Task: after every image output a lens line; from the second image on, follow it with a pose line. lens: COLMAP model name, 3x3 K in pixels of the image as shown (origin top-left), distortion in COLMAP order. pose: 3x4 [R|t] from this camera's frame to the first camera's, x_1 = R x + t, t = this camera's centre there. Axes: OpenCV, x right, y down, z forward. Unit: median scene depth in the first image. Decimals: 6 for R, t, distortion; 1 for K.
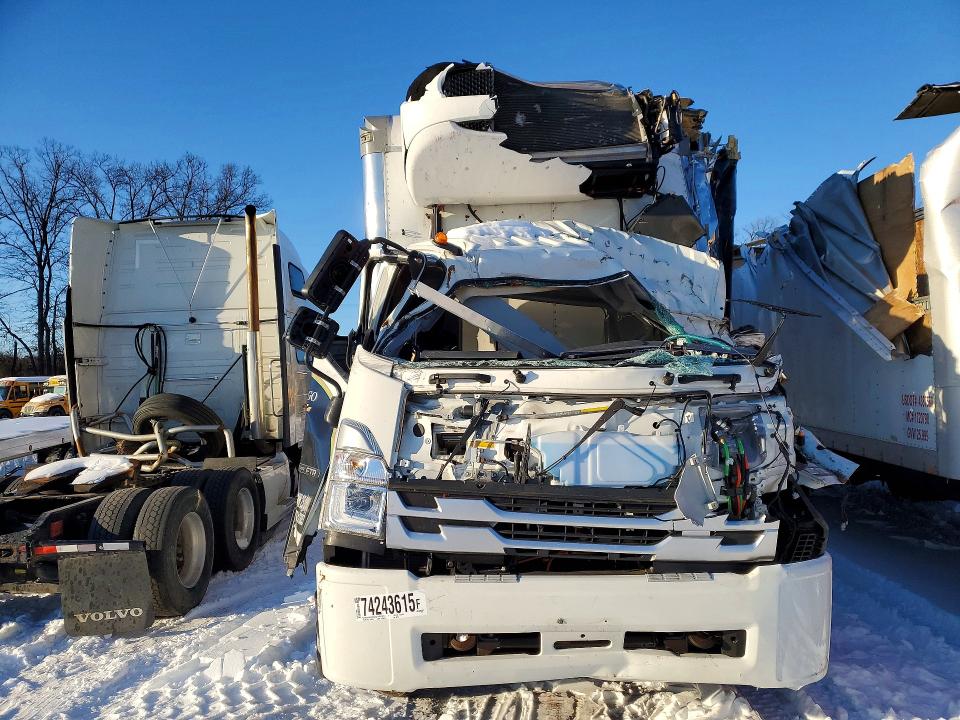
lens RADIAL K [[737.5, 0, 493.2], [0, 737.5, 386.5], [0, 0, 1]] dist [0.060575, 0.001633]
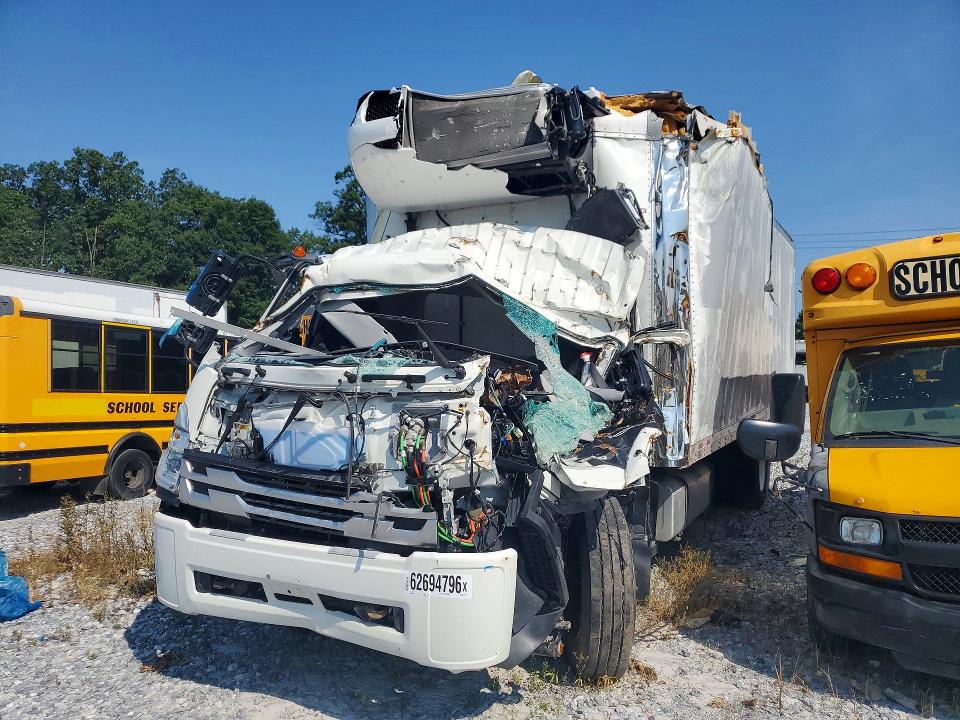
lens RADIAL K [[778.9, 0, 477.0], [0, 778.9, 386.7], [0, 0, 1]] dist [0.021601, 0.000450]
pose [[0.891562, 0.033877, -0.451630, 0.907361], [-0.027976, 0.999414, 0.019739, -0.023342], [0.452034, -0.004963, 0.891987, 0.024594]]
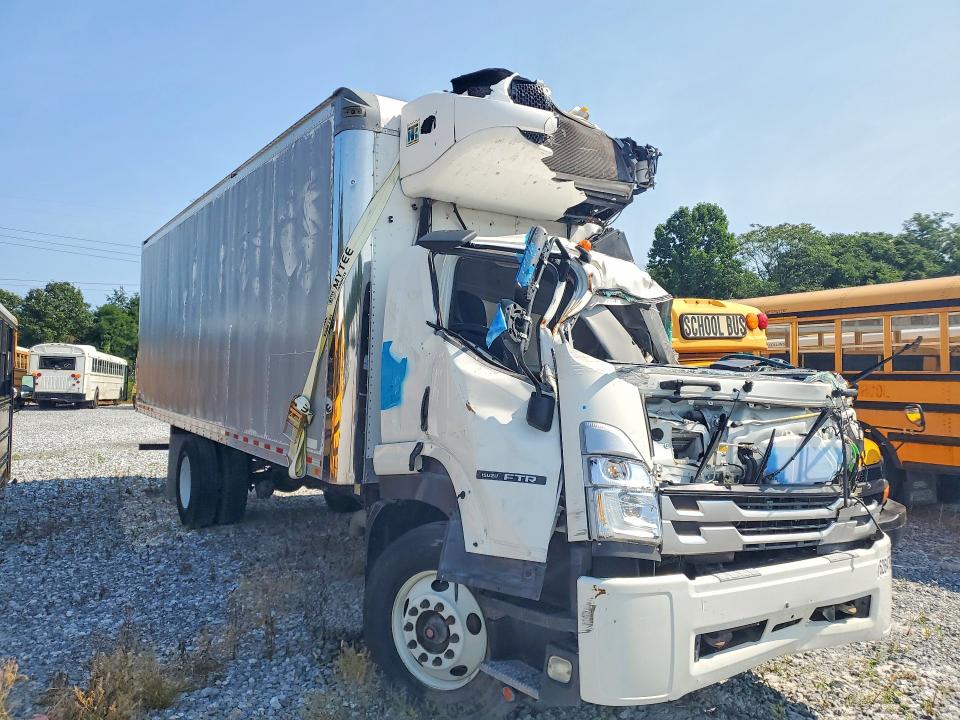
lens RADIAL K [[757.9, 0, 500.5], [0, 757.9, 329.1], [0, 0, 1]] dist [0.059333, -0.056307]
pose [[0.812484, 0.080603, 0.577385, -0.923208], [-0.029949, 0.994859, -0.096739, 0.023213], [-0.582214, 0.061307, 0.810721, 0.271365]]
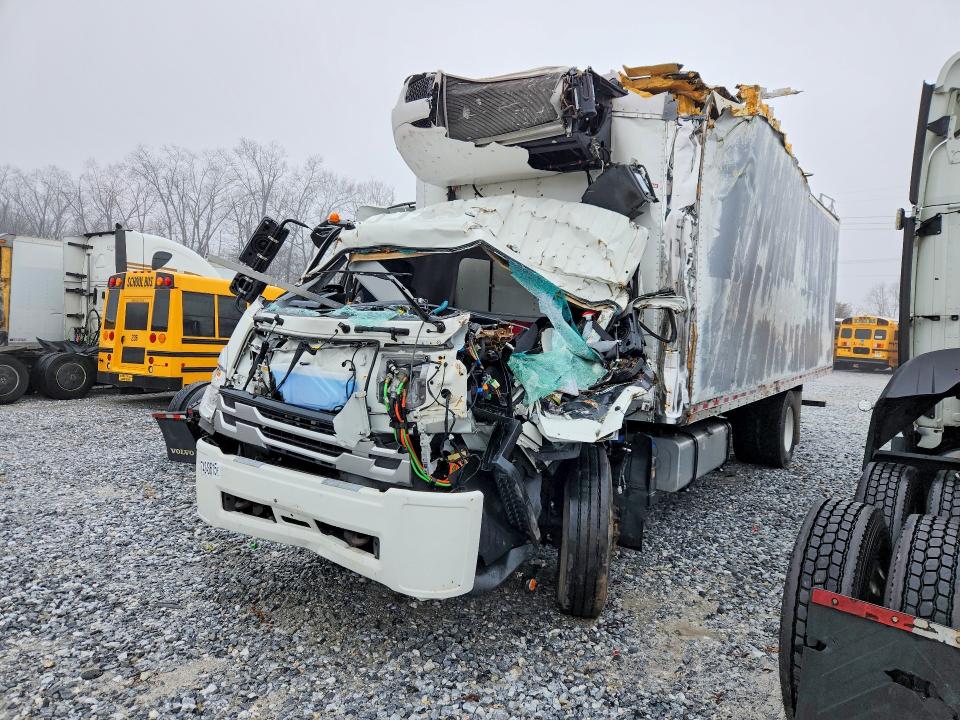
lens RADIAL K [[657.0, 0, 485.8], [0, 657.0, 358.3], [0, 0, 1]] dist [0.047486, -0.000967]
pose [[0.827772, 0.079208, -0.555445, 1.016232], [-0.064204, 0.996854, 0.046472, -0.024800], [0.557378, -0.002806, 0.830254, 0.196453]]
